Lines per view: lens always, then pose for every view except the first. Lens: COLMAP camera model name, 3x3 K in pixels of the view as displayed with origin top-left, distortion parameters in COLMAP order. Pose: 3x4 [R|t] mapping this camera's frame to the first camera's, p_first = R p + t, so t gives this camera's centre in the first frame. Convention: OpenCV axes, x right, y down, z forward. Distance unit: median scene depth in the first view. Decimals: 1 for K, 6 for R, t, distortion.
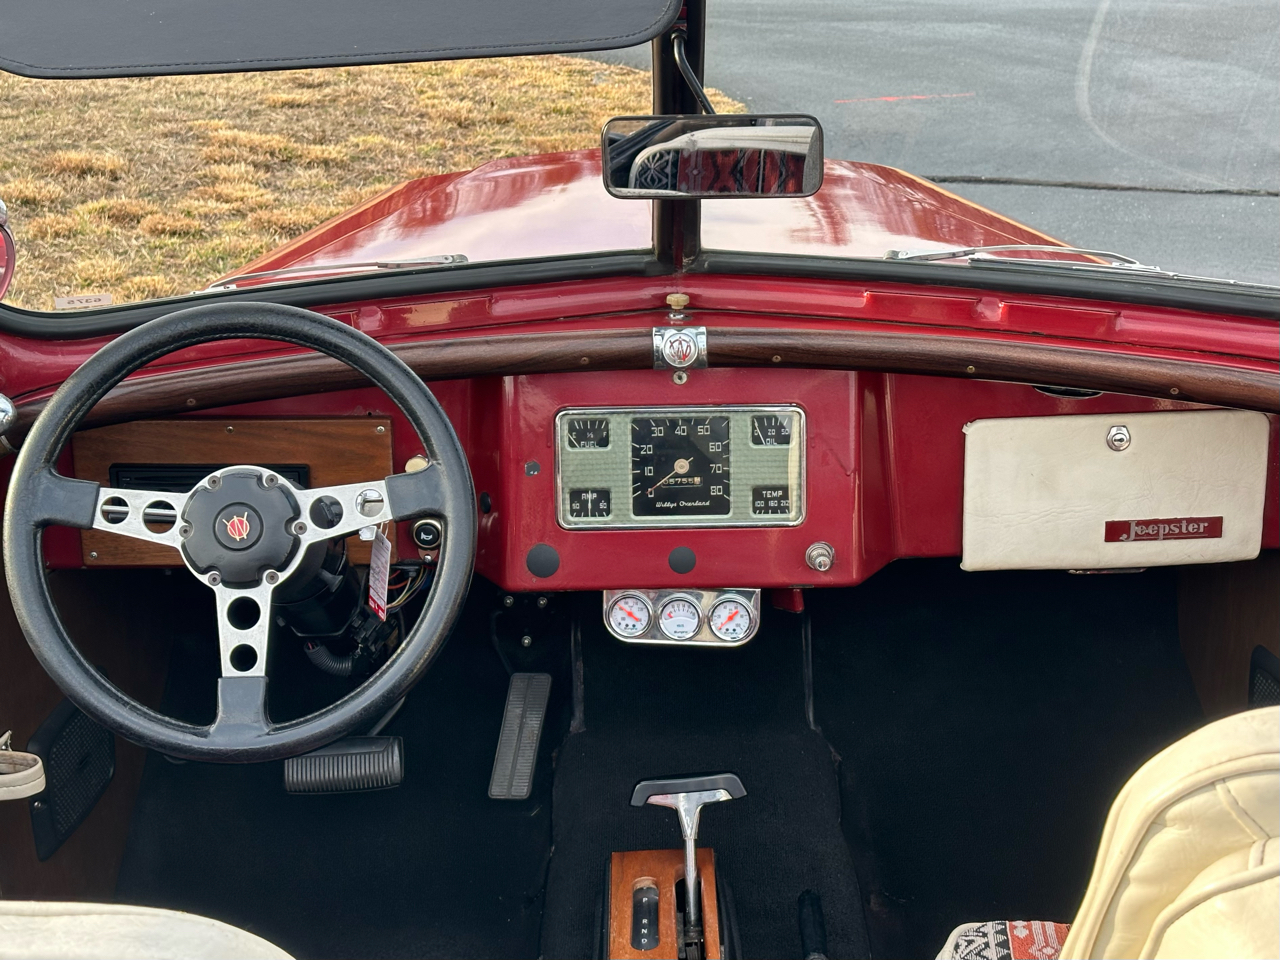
lens RADIAL K [[1772.1, 0, 641.7], [0, 1772.1, 480.5], [0, 0, 1]] dist [0.145599, -0.128067]
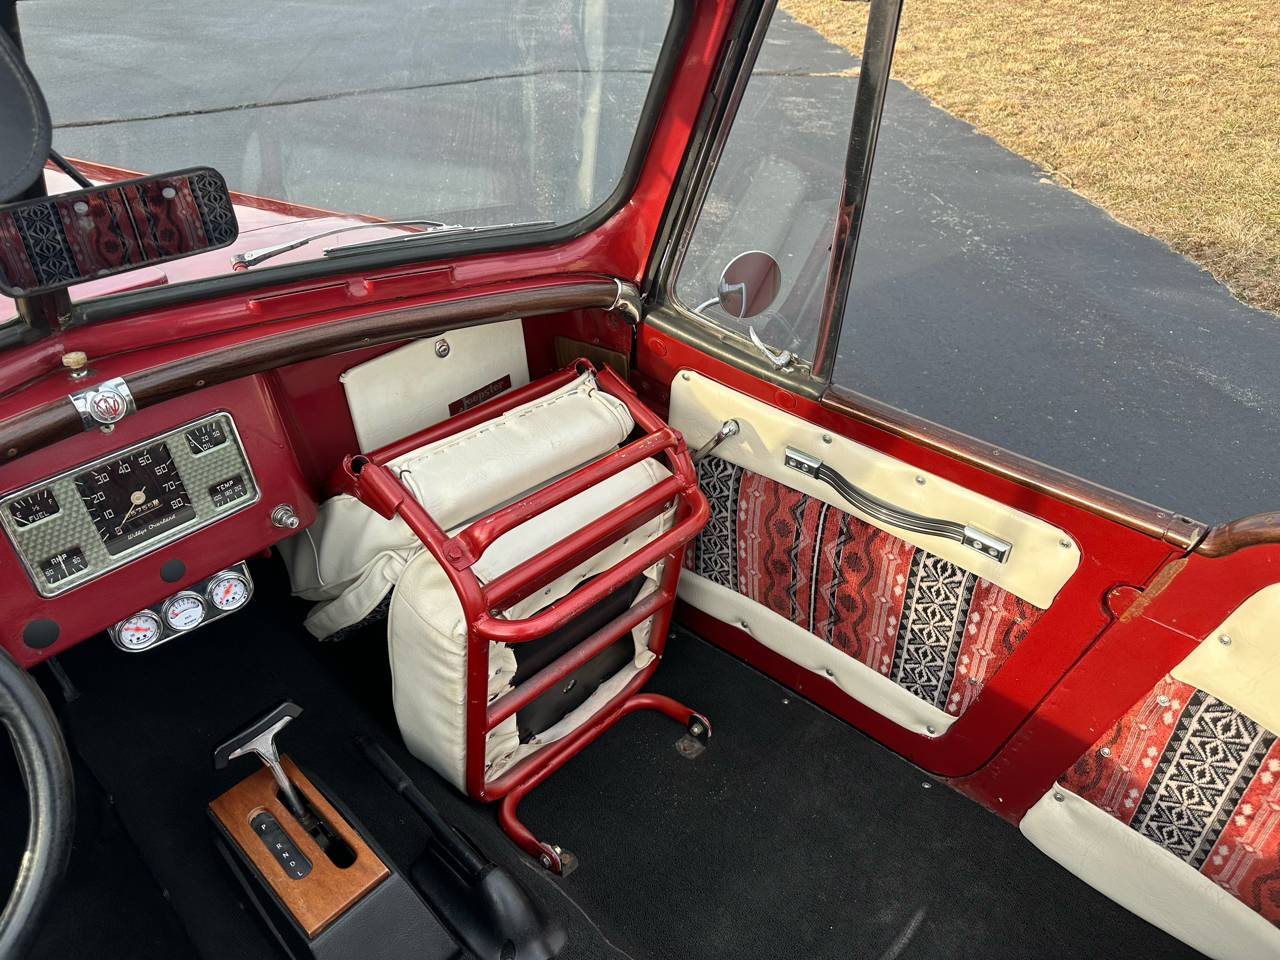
lens RADIAL K [[899.9, 0, 640.5], [0, 899.9, 481.6], [0, 0, 1]] dist [0.003827, -0.004758]
pose [[0.692742, -0.407511, 0.595015, -0.090840], [0.249616, 0.909540, 0.332307, -0.126110], [-0.676609, -0.081678, 0.731798, 0.376173]]
